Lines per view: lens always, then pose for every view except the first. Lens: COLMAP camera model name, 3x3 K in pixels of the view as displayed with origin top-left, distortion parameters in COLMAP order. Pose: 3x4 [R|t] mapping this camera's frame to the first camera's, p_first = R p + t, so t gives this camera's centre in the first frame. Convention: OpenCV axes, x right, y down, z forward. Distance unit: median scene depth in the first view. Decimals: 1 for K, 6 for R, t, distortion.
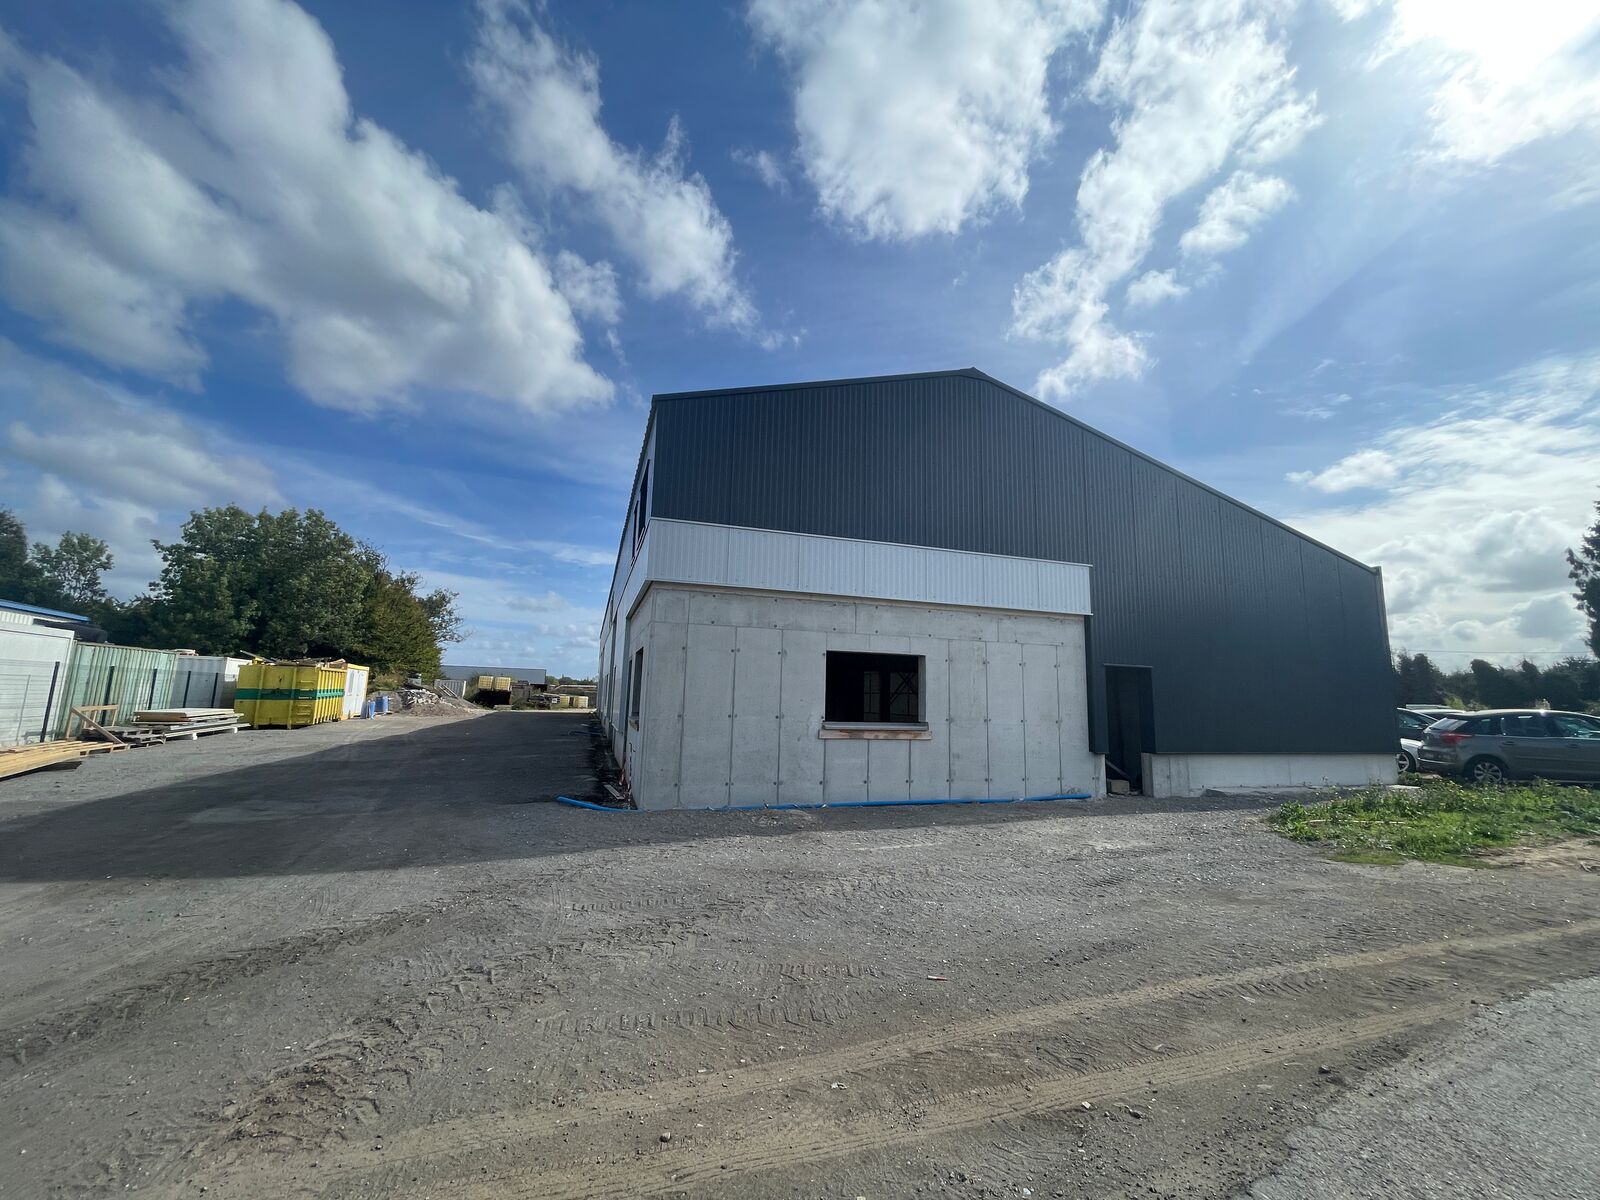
lens RADIAL K [[636.9, 0, 792.3], [0, 636.9, 626.4], [0, 0, 1]] dist [0.001224, -0.000824]
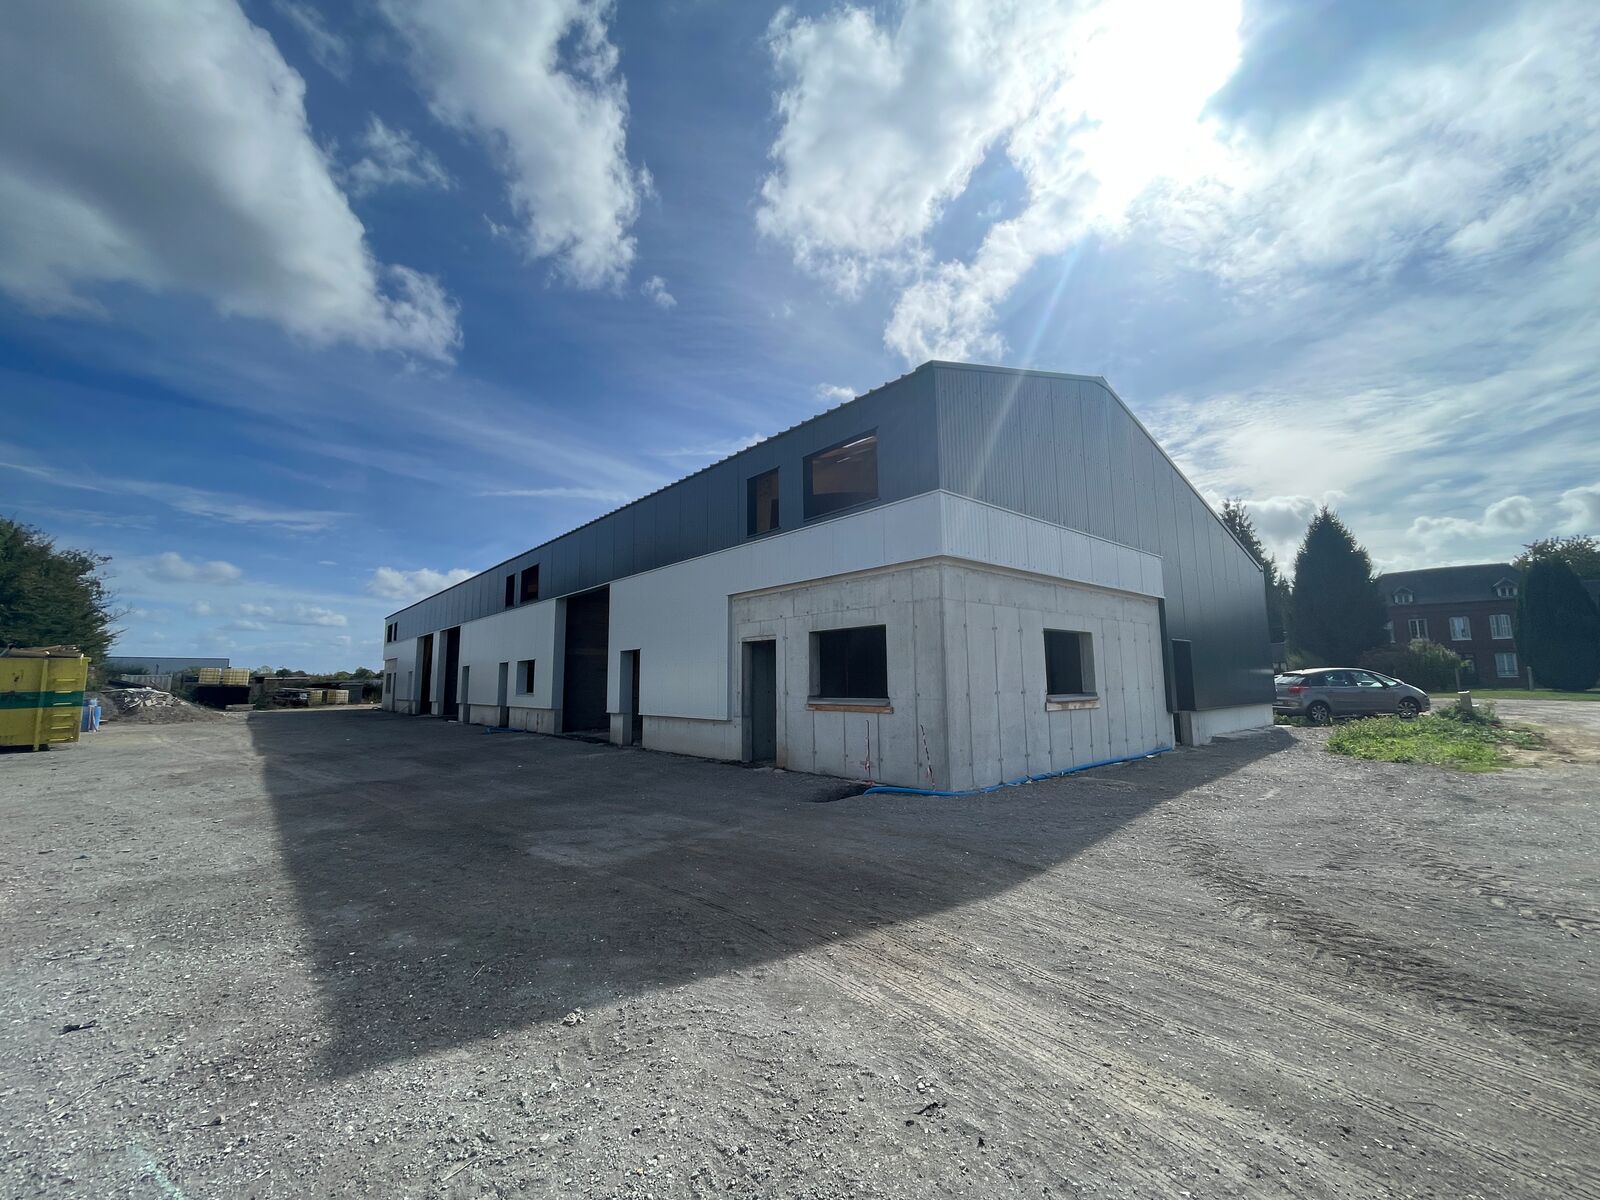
lens RADIAL K [[636.9, 0, 796.6], [0, 636.9, 602.3], [0, 0, 1]] dist [0.001224, -0.000824]
pose [[0.920522, 0.013805, 0.390448, -0.580455], [-0.010119, 0.999883, -0.011496, 0.008845], [-0.390561, 0.006632, 0.920553, 0.139103]]
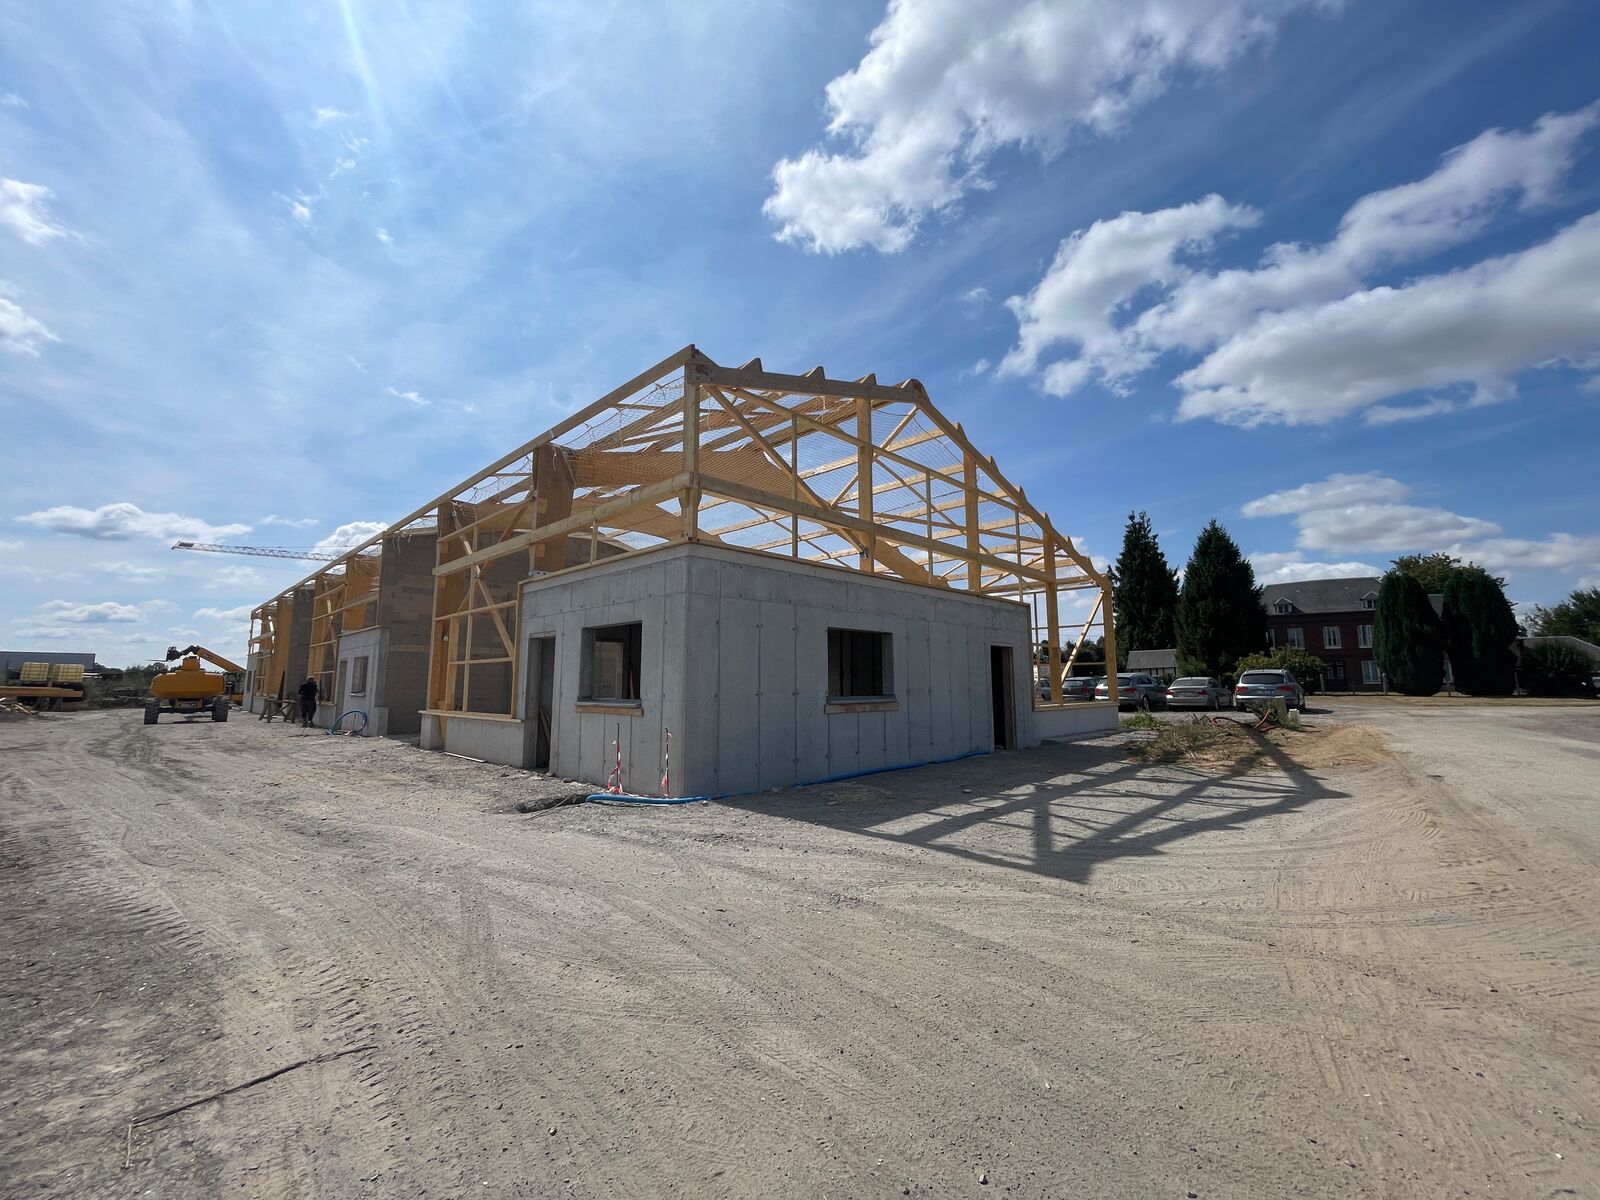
lens RADIAL K [[636.9, 0, 795.8], [0, 636.9, 602.9], [0, 0, 1]] dist [0.001224, -0.000824]
pose [[0.884370, 0.029905, 0.465828, -0.365557], [-0.025947, 0.999552, -0.014908, 0.012381], [-0.466065, 0.001097, 0.884750, 0.092542]]
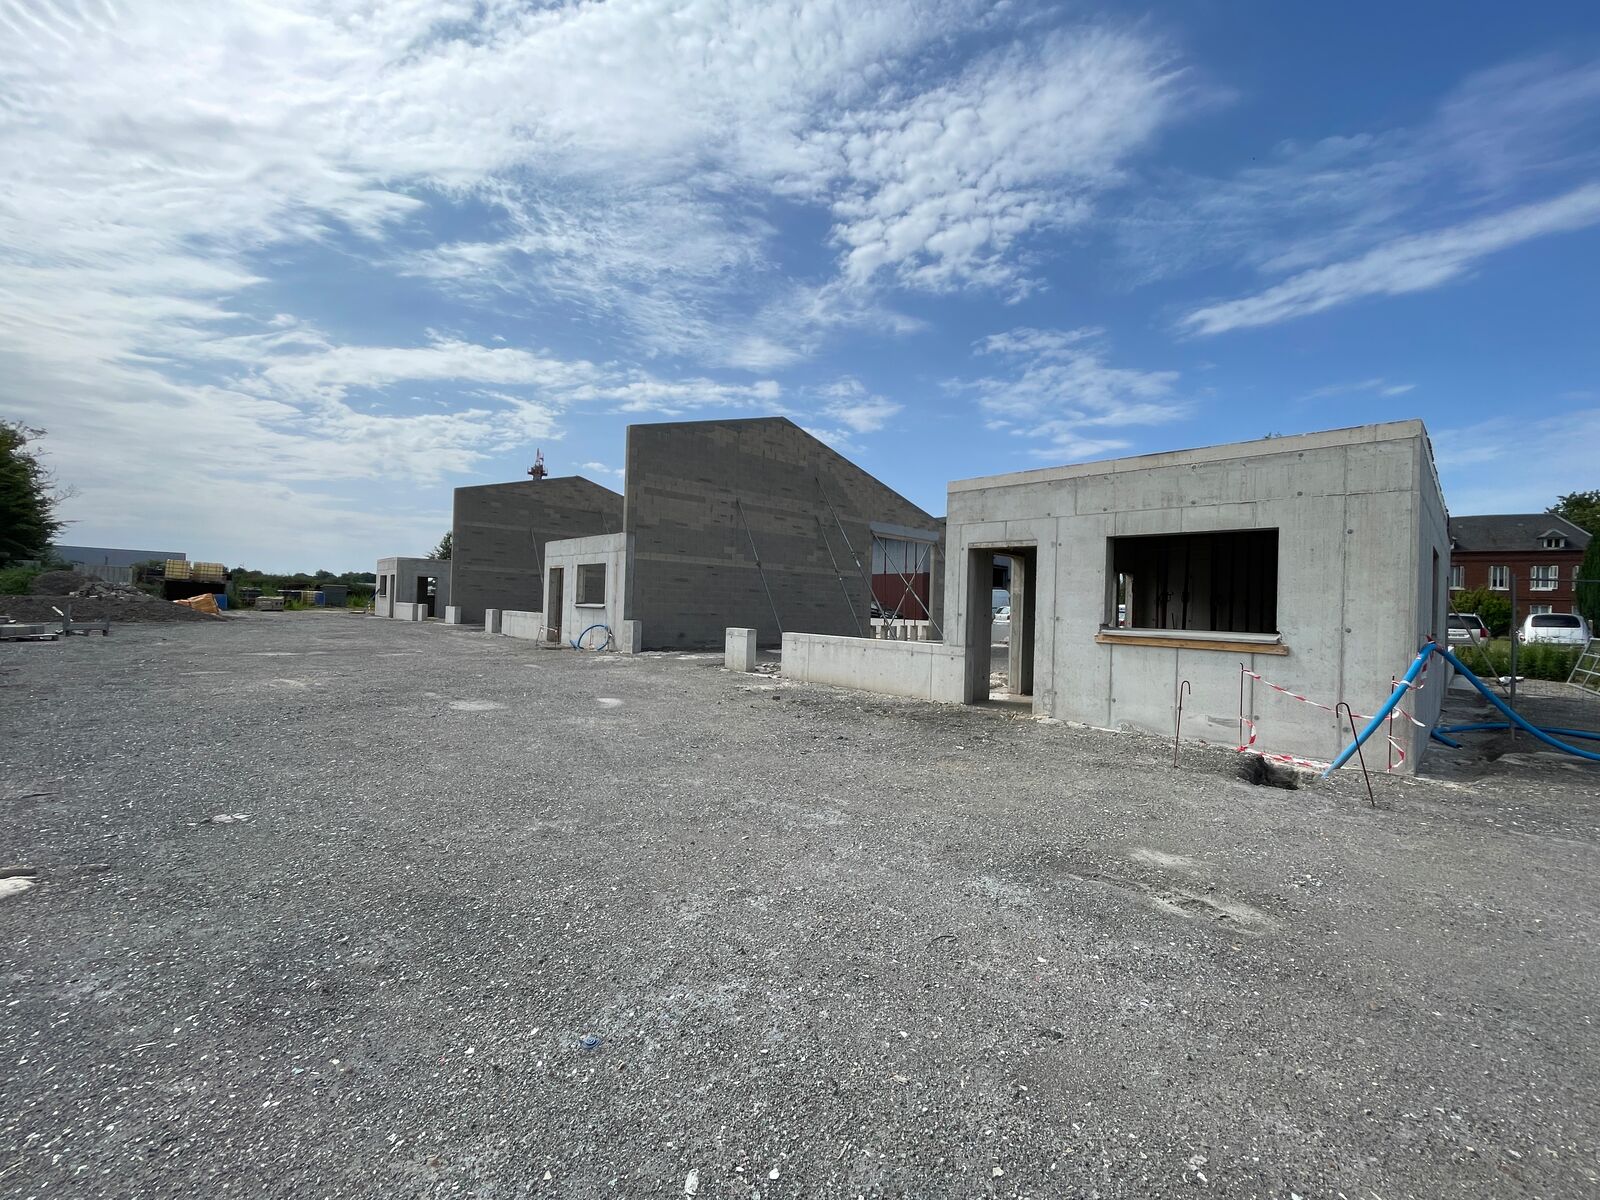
lens RADIAL K [[636.9, 0, 798.2], [0, 636.9, 599.0], [0, 0, 1]] dist [0.001224, -0.000824]
pose [[0.901500, 0.006558, 0.432729, -0.768403], [-0.056912, 0.992998, 0.103517, 0.051979], [-0.429020, -0.117948, 0.895561, 0.487658]]
